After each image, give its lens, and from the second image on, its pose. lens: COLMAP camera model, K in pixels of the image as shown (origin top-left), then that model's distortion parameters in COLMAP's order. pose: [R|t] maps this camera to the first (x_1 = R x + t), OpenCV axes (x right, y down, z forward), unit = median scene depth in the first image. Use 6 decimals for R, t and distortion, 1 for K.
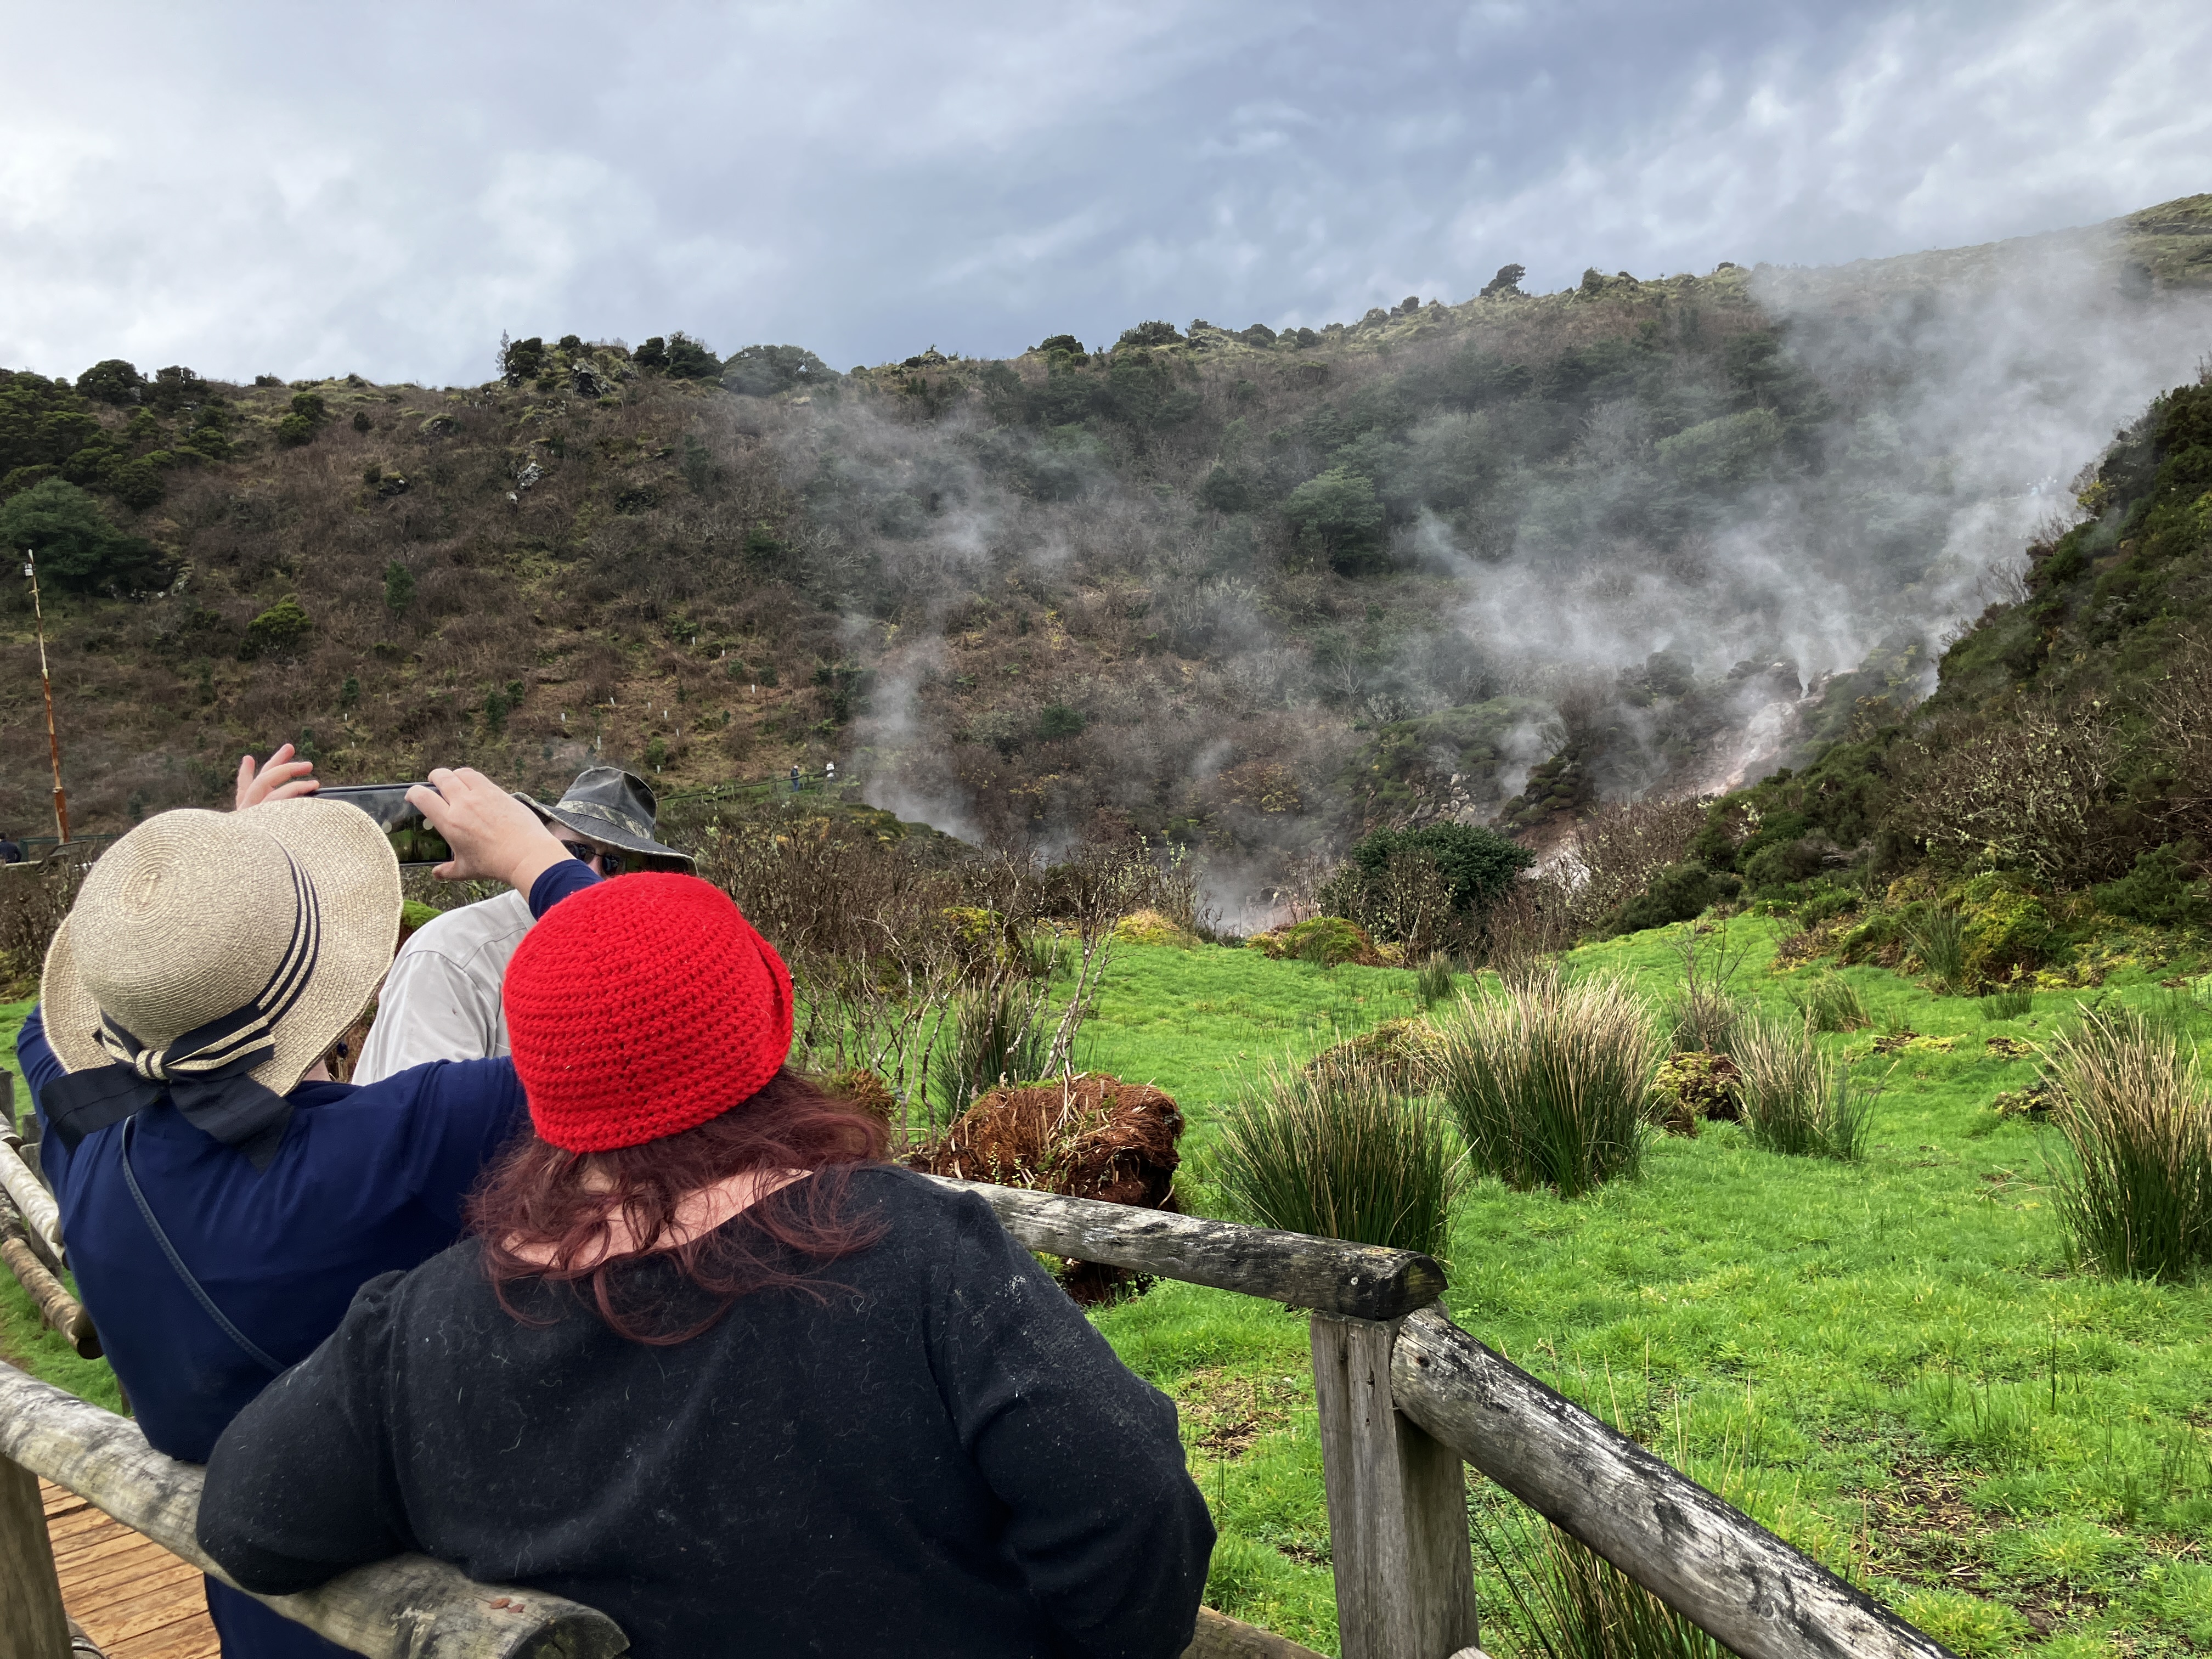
lens RADIAL K [[1799.5, 0, 1106.0], [0, 1799.5, 829.5], [0, 0, 1]] dist [-0.005215, 0.014455]
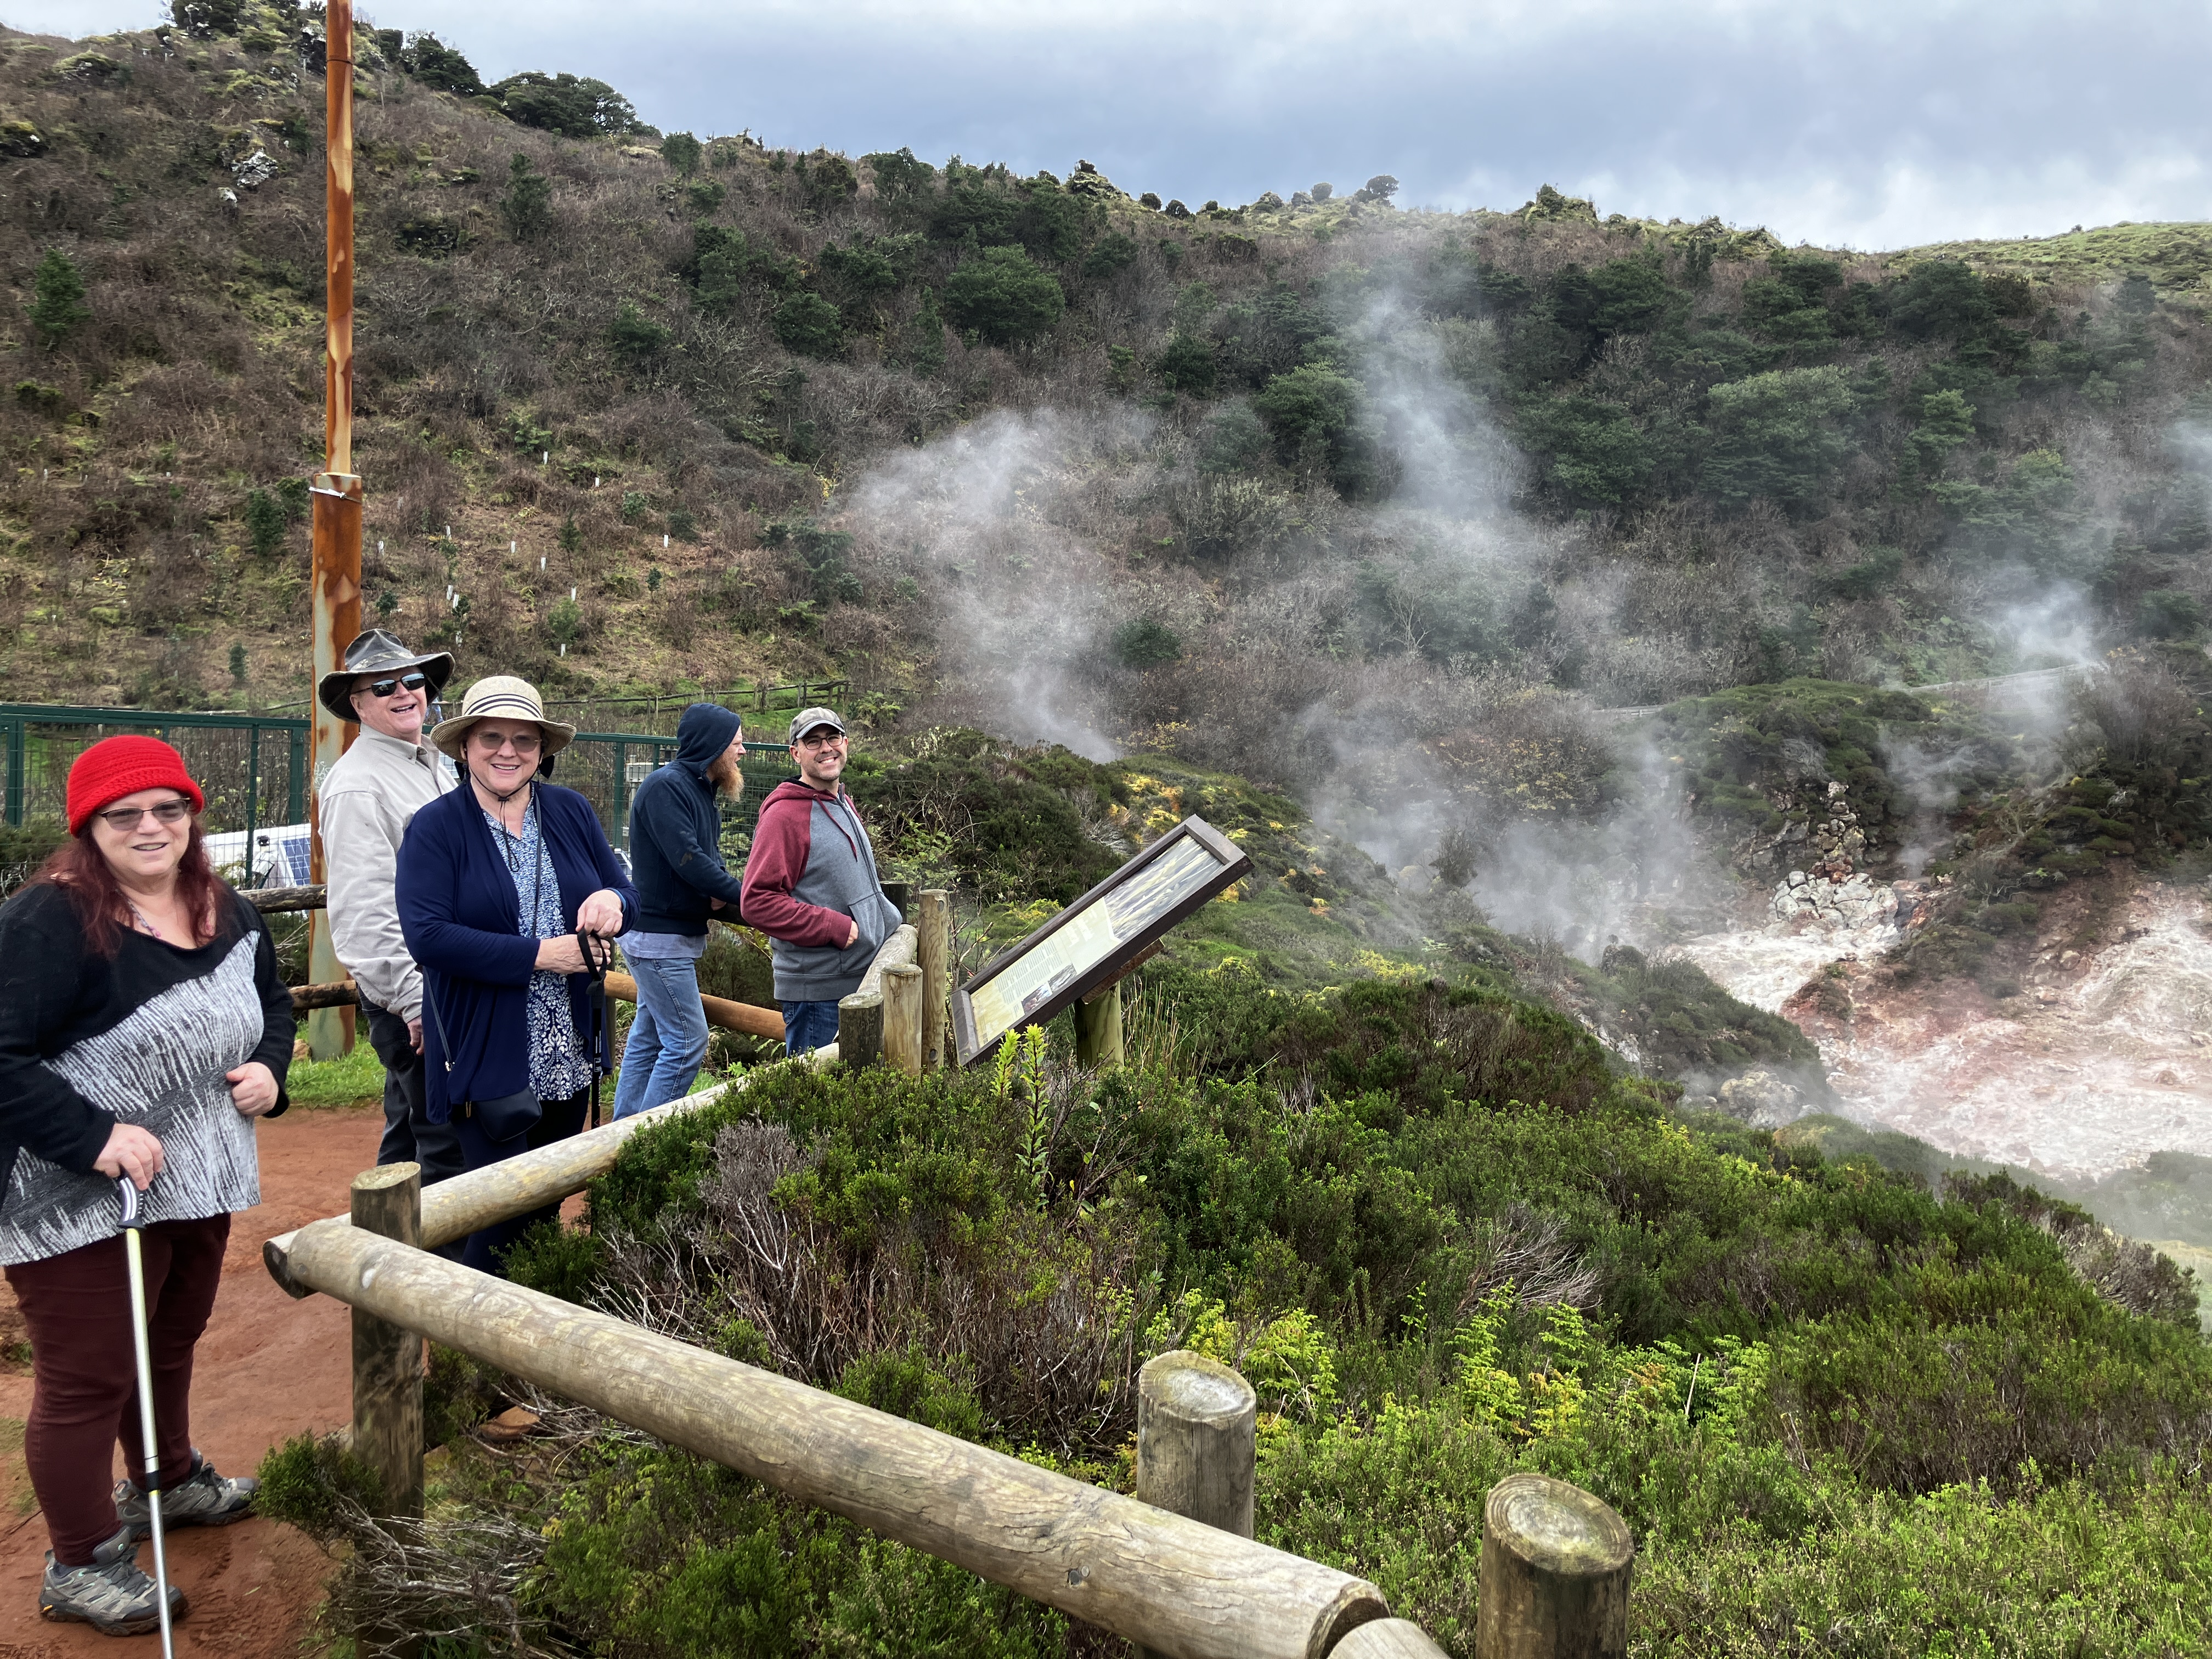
lens RADIAL K [[1799.5, 0, 1106.0], [0, 1799.5, 829.5], [0, 0, 1]] dist [-0.005215, 0.014455]
pose [[0.953237, 0.080373, 0.291339, -0.214544], [-0.088794, 0.995925, 0.015775, 0.001268], [-0.288884, -0.040907, 0.956490, 0.309376]]
